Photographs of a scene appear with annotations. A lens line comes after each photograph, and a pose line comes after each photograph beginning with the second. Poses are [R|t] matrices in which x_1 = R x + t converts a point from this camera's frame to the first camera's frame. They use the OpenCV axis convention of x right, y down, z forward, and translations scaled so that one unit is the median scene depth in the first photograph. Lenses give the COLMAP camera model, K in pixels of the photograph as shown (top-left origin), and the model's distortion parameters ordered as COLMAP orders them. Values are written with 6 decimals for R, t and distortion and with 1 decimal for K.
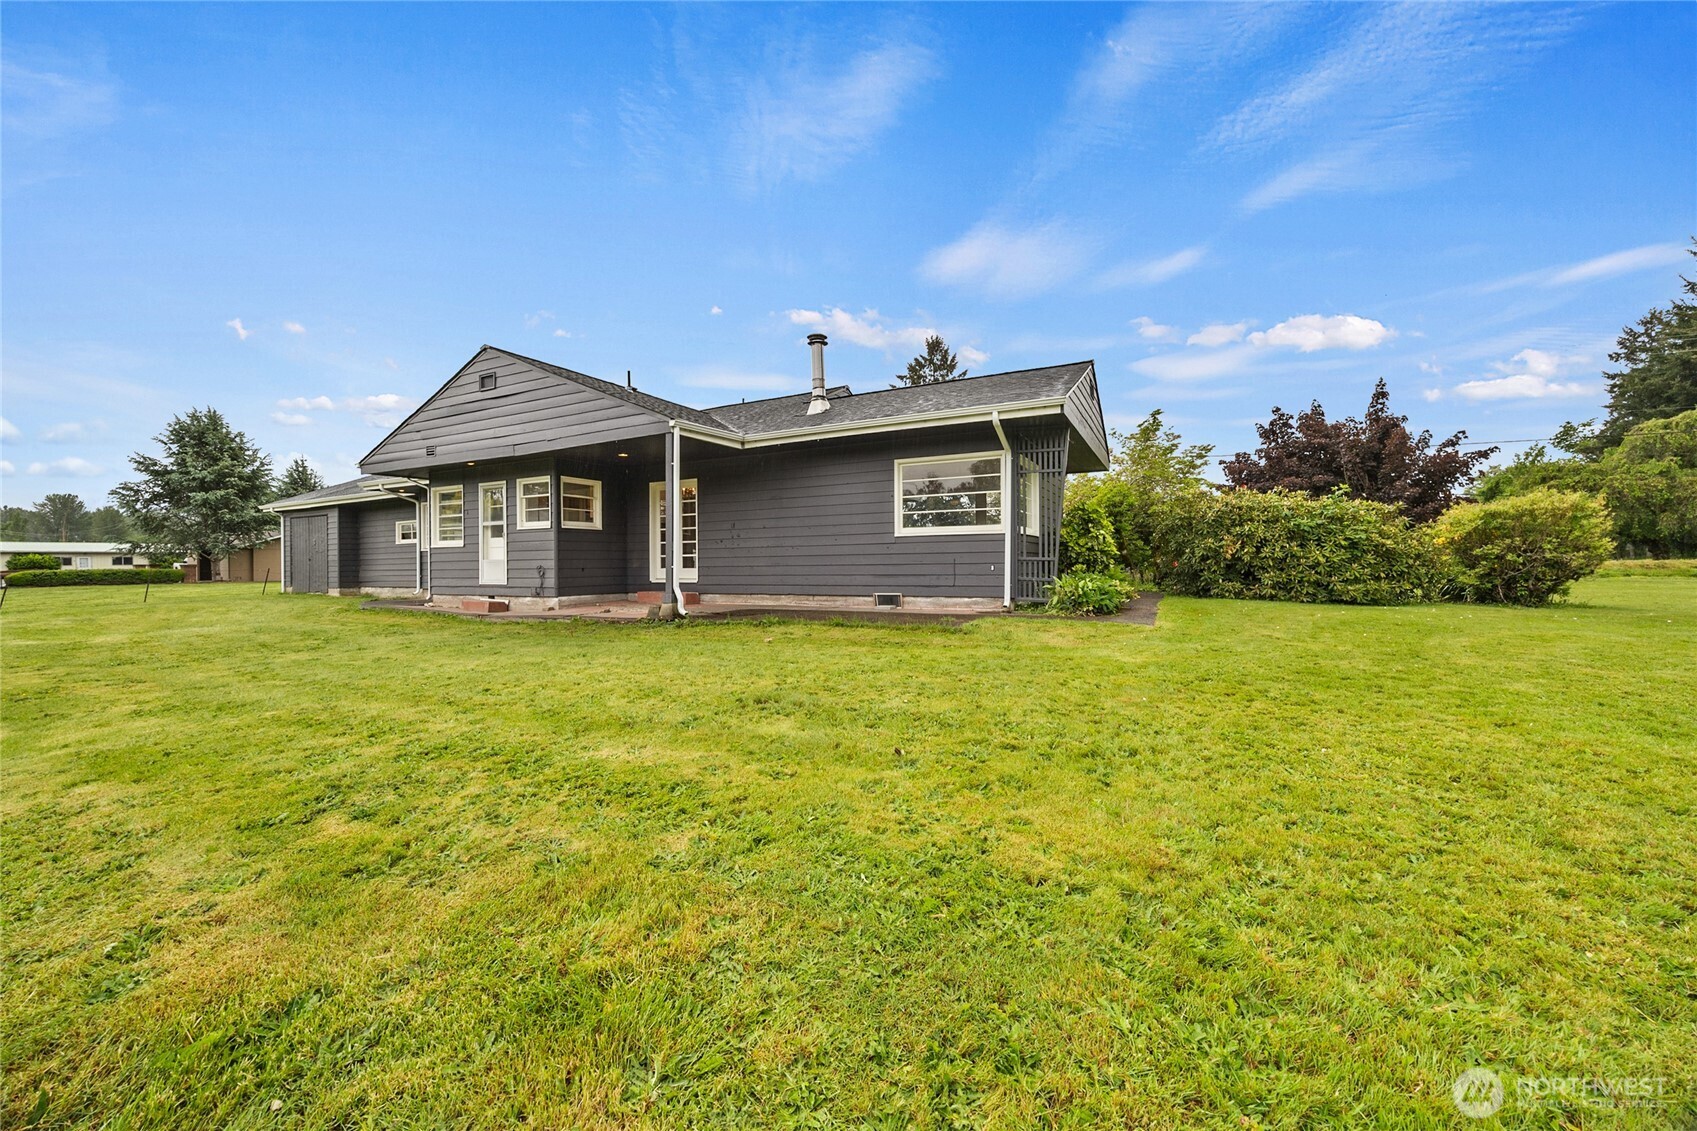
lens RADIAL K [[649.7, 0, 843.9], [0, 649.7, 569.3], [0, 0, 1]] dist [-0.001603, -0.000008]
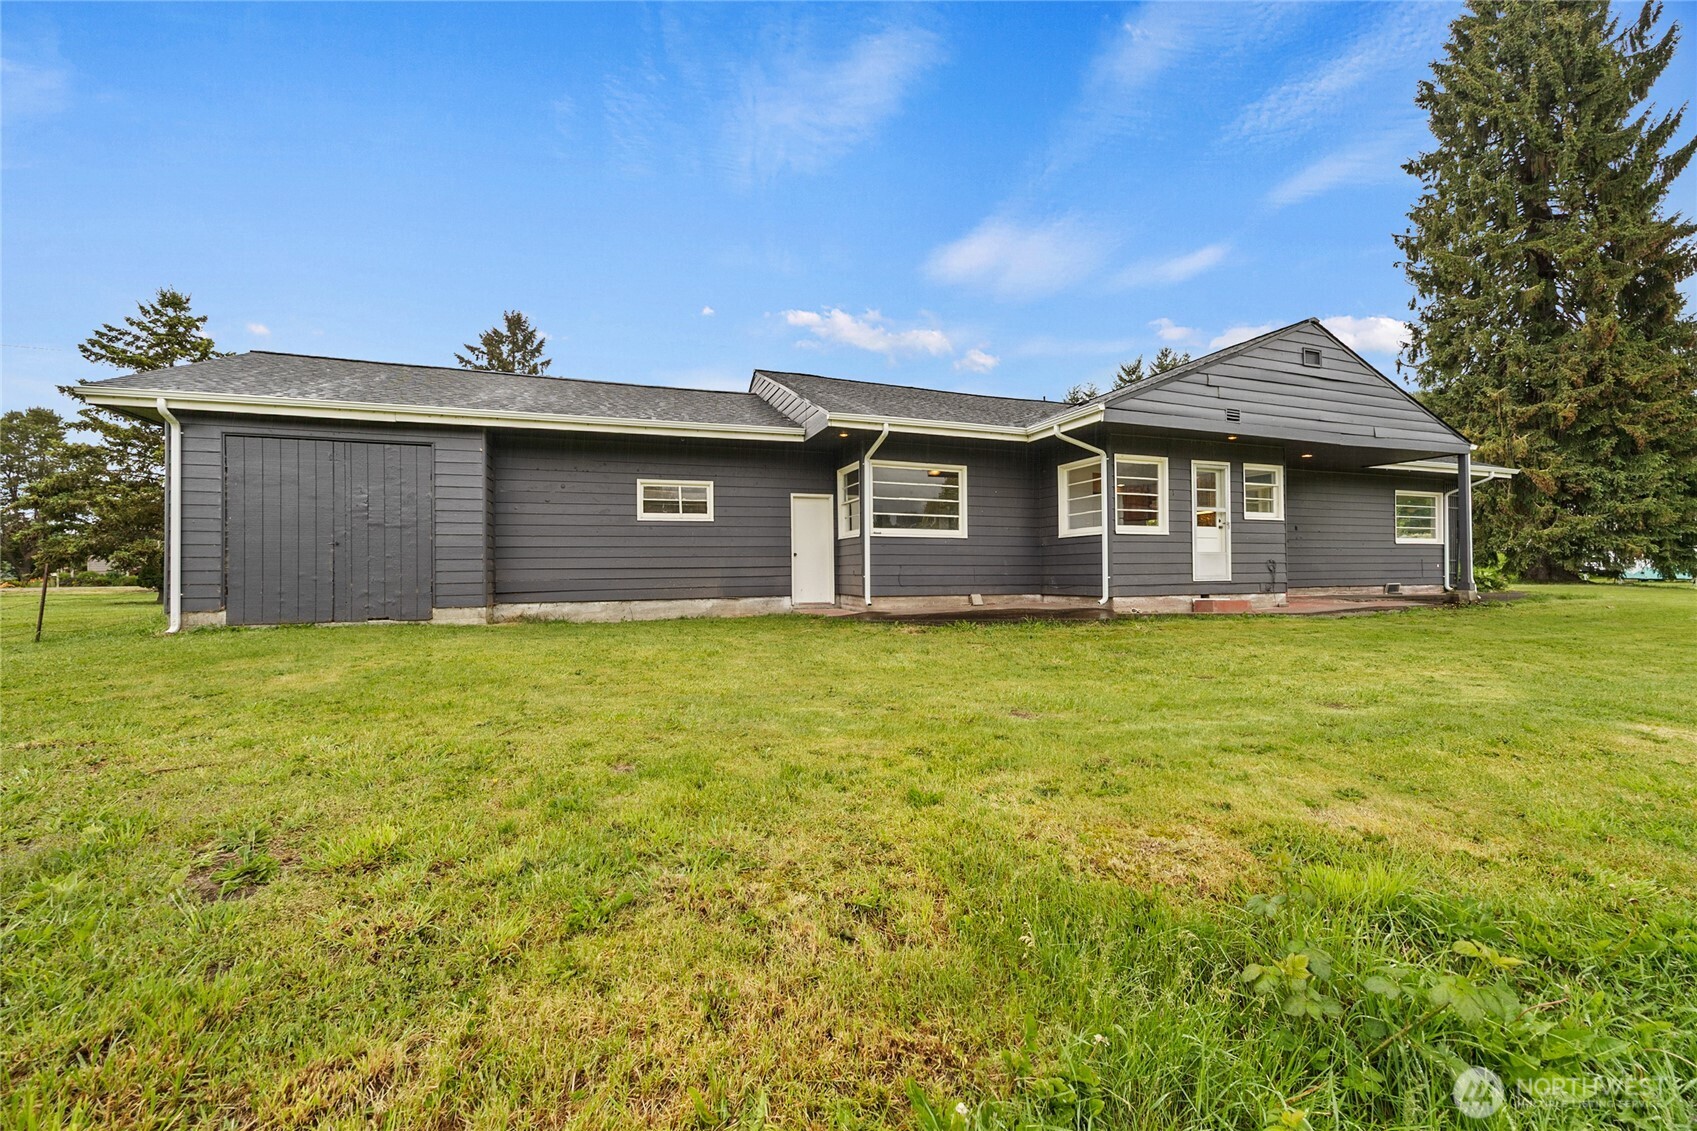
lens RADIAL K [[649.7, 0, 844.5], [0, 649.7, 566.3], [0, 0, 1]] dist [-0.001603, -0.000008]
pose [[0.680423, 0.012146, 0.732719, -1.527342], [0.006092, 0.999734, -0.022230, 0.020505], [-0.732794, 0.019590, 0.680168, 0.793208]]
